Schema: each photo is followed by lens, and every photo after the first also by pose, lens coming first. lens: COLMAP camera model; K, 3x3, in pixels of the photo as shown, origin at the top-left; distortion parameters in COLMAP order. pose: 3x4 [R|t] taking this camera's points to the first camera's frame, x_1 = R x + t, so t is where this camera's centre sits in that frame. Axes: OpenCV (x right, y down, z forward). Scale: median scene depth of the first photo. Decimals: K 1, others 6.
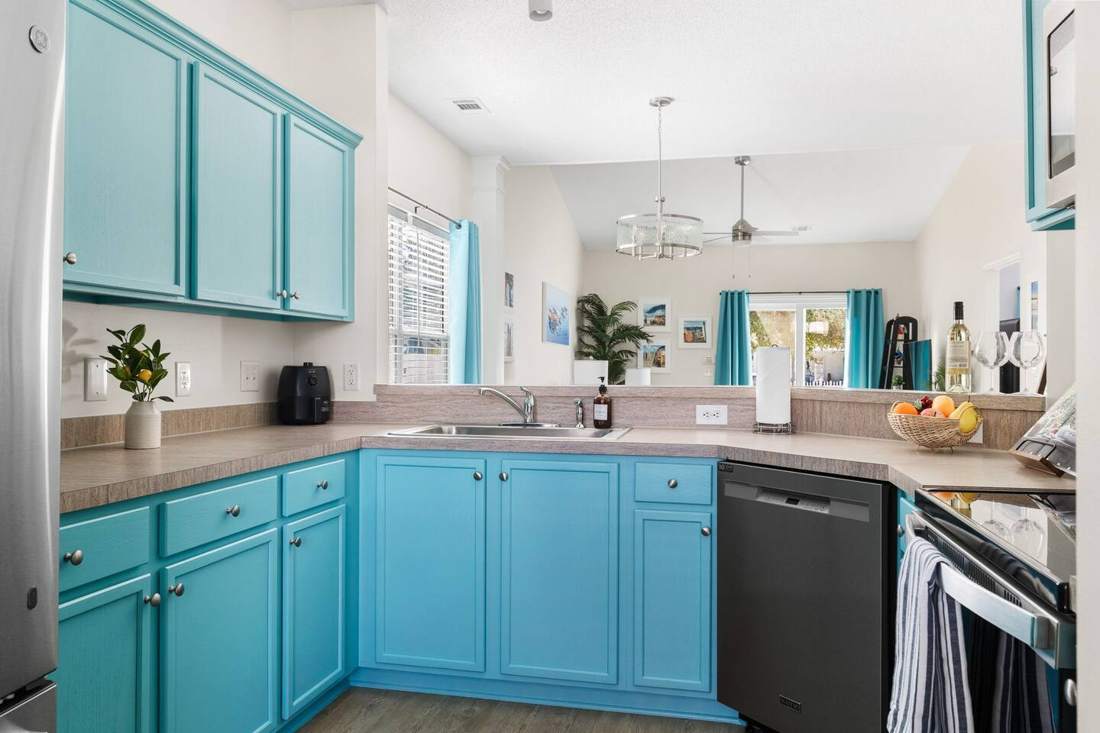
lens RADIAL K [[809.2, 0, 552.4], [0, 809.2, 367.2], [0, 0, 1]] dist [0.001031, 0.001668]
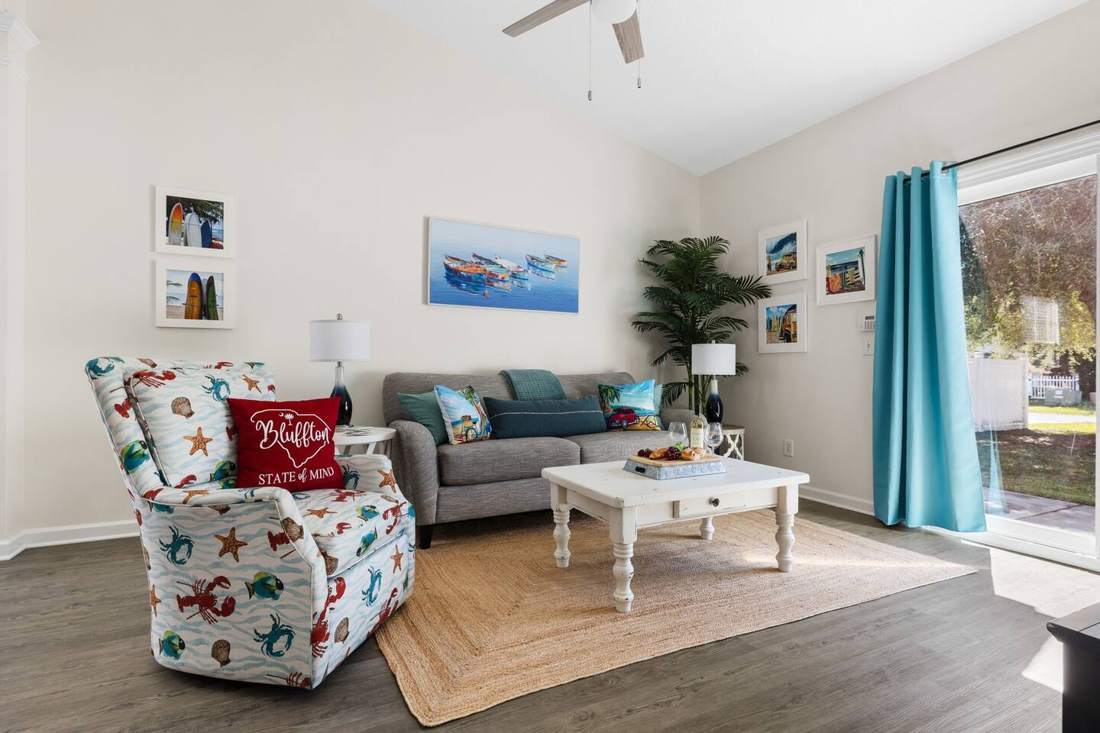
lens RADIAL K [[543.6, 0, 554.6], [0, 543.6, 365.0], [0, 0, 1]] dist [-0.003252, -0.000943]
pose [[0.632248, -0.011987, -0.774673, 0.329919], [0.000781, 0.999890, -0.014835, 0.021845], [0.774765, 0.008774, 0.632188, 0.631726]]
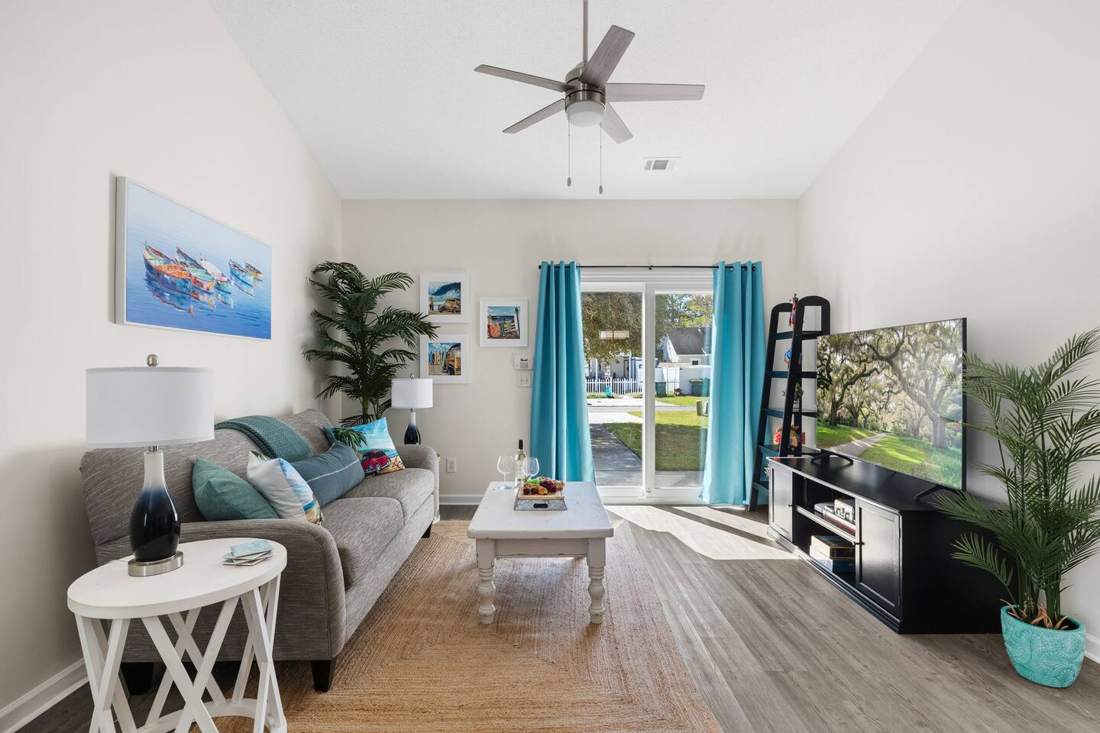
lens RADIAL K [[543.6, 0, 556.0], [0, 543.6, 365.0], [0, 0, 1]] dist [-0.003252, -0.000943]
pose [[0.972166, -0.007559, 0.234169, 0.111296], [0.009345, 0.999935, -0.006516, -0.004664], [-0.234105, 0.008523, 0.972174, 0.544041]]
